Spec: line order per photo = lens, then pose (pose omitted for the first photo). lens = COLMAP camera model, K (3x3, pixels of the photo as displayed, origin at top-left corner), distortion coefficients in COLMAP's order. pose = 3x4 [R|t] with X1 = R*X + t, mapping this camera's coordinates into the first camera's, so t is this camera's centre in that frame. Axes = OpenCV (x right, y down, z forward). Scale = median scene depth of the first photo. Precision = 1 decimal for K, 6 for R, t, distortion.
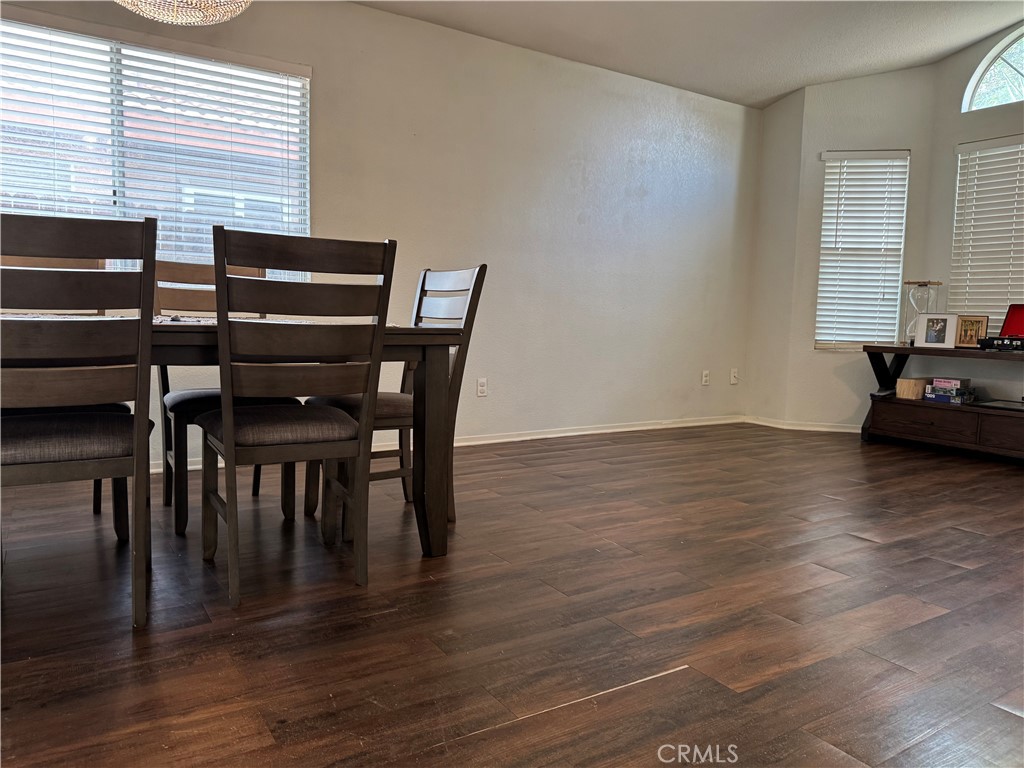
lens RADIAL K [[715.8, 0, 512.8], [0, 715.8, 384.0], [0, 0, 1]] dist [0.035547, -0.045437]
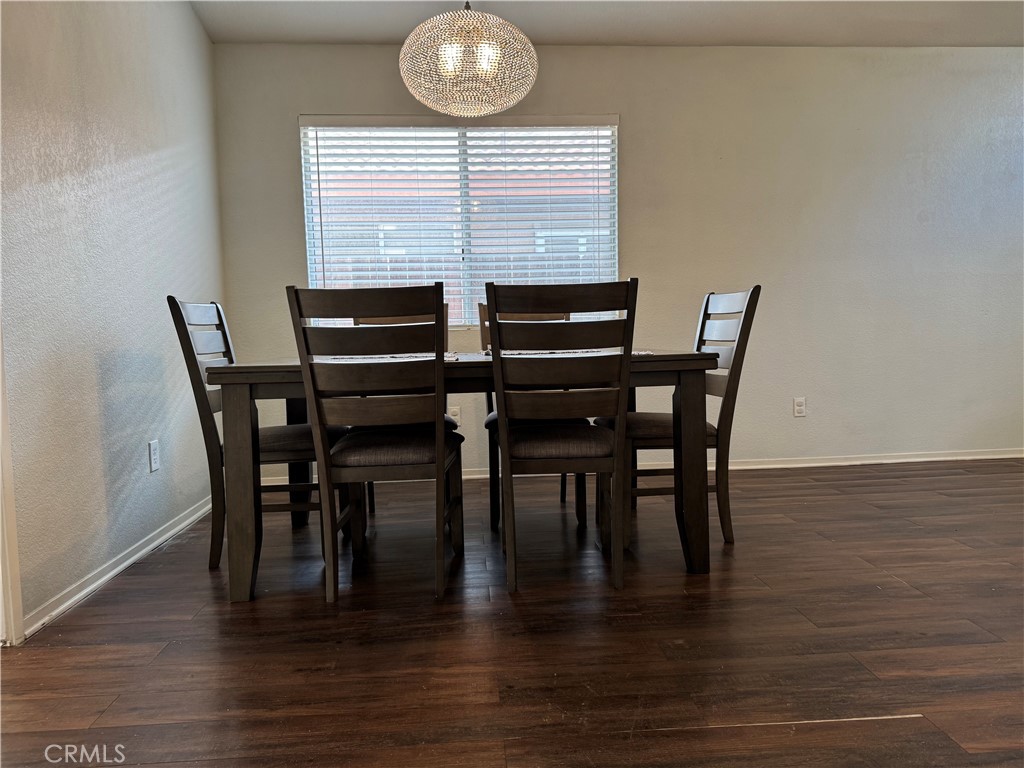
lens RADIAL K [[715.8, 0, 512.1], [0, 715.8, 379.1], [0, 0, 1]] dist [0.035547, -0.045437]
pose [[0.880194, -0.018888, -0.474239, 0.145628], [0.004138, 0.999475, -0.032128, -0.007301], [0.474597, 0.026316, 0.879810, -0.046048]]
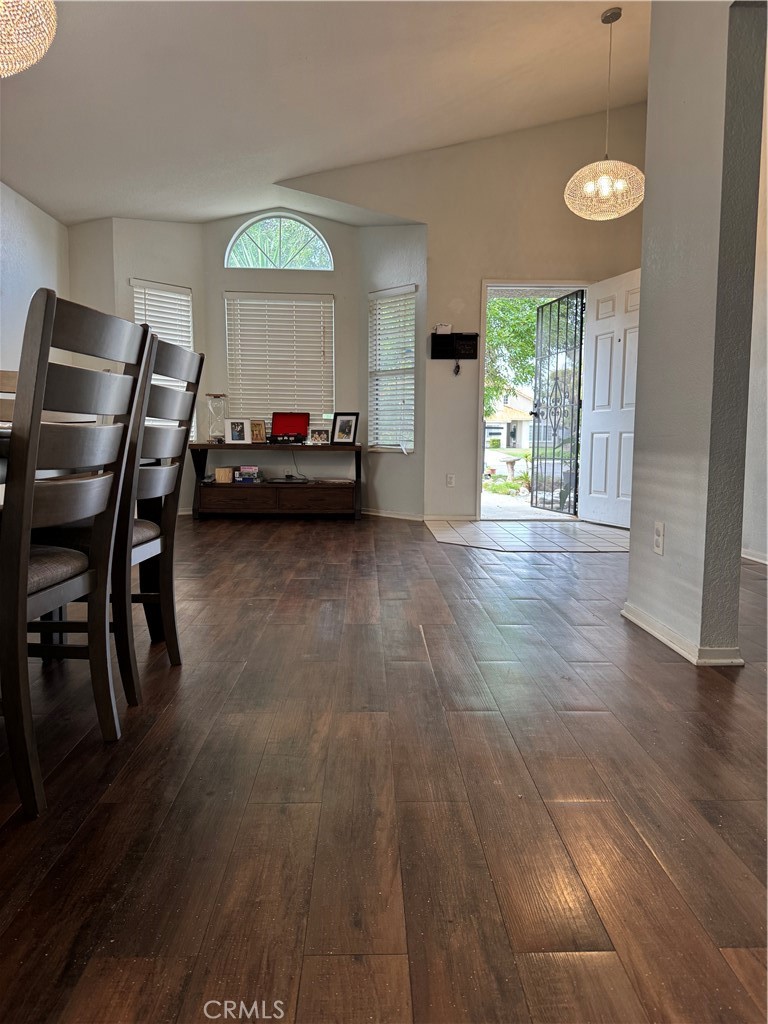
lens RADIAL K [[715.8, 0, 386.1], [0, 715.8, 520.7], [0, 0, 1]] dist [0.035547, -0.045437]
pose [[0.509577, -0.123505, 0.851515, -0.760704], [0.080991, 0.992136, 0.095433, -0.021760], [-0.856605, 0.020335, 0.515572, 0.105765]]
